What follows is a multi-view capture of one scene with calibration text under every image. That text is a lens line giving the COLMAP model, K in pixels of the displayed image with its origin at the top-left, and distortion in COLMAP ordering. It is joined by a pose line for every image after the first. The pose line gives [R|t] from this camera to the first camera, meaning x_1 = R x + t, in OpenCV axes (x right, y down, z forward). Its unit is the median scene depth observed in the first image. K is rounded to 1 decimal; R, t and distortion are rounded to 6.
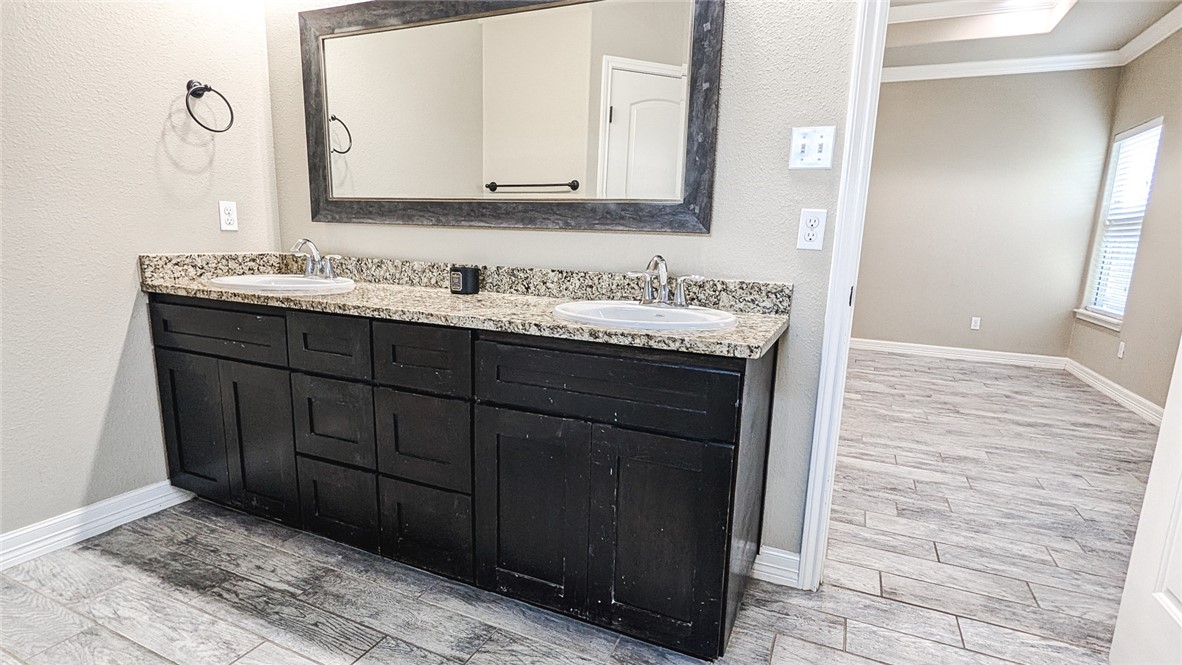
lens RADIAL K [[580.2, 0, 596.2], [0, 580.2, 348.2], [0, 0, 1]] dist [-0.000918, 0.000219]
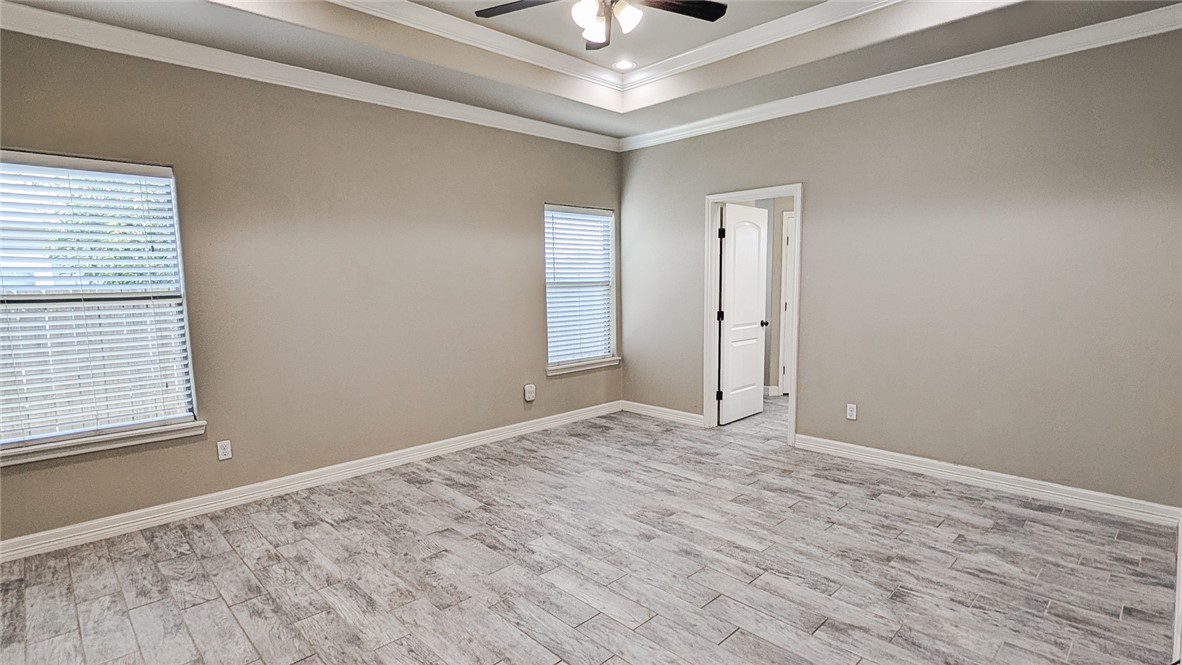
lens RADIAL K [[580.2, 0, 596.2], [0, 580.2, 348.2], [0, 0, 1]] dist [-0.000918, 0.000219]
pose [[-0.930093, -0.065614, 0.361416, 0.169919], [0.051090, 0.951246, 0.304174, -0.499674], [-0.363754, 0.301374, -0.881395, 2.072291]]
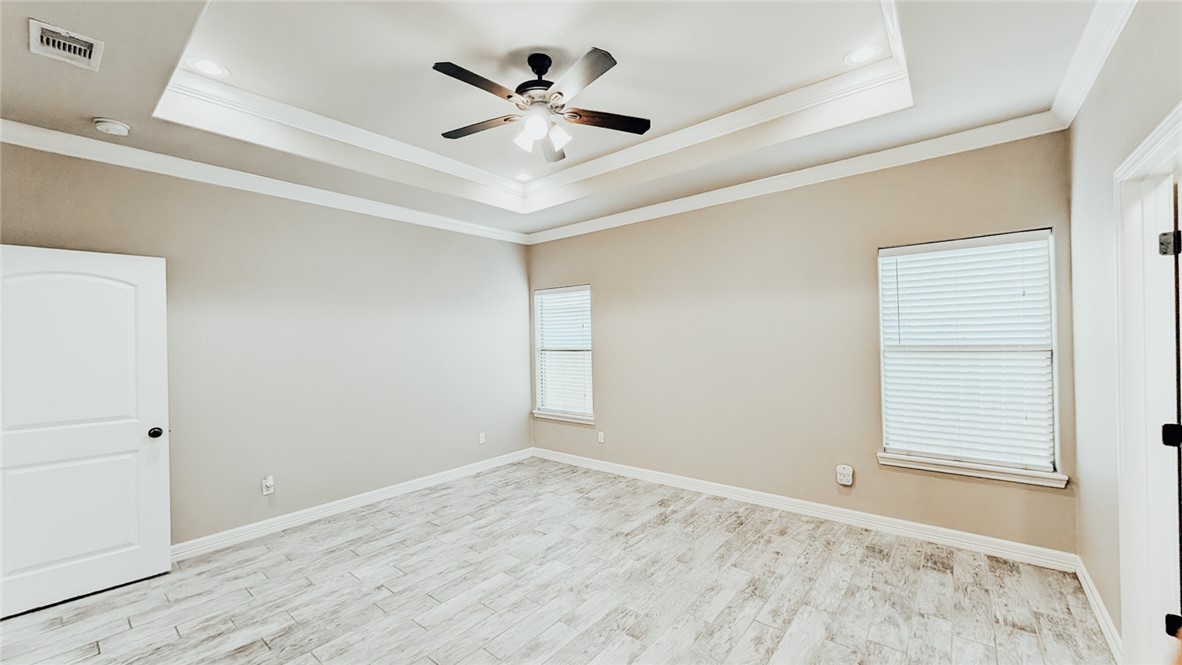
lens RADIAL K [[453.1, 0, 592.1], [0, 453.1, 338.1], [0, 0, 1]] dist [-0.001249, 0.000130]
pose [[0.261993, -0.042039, 0.964154, -0.267158], [0.211901, 0.977176, -0.014974, -0.318716], [-0.941519, 0.208228, 0.264922, 0.924593]]
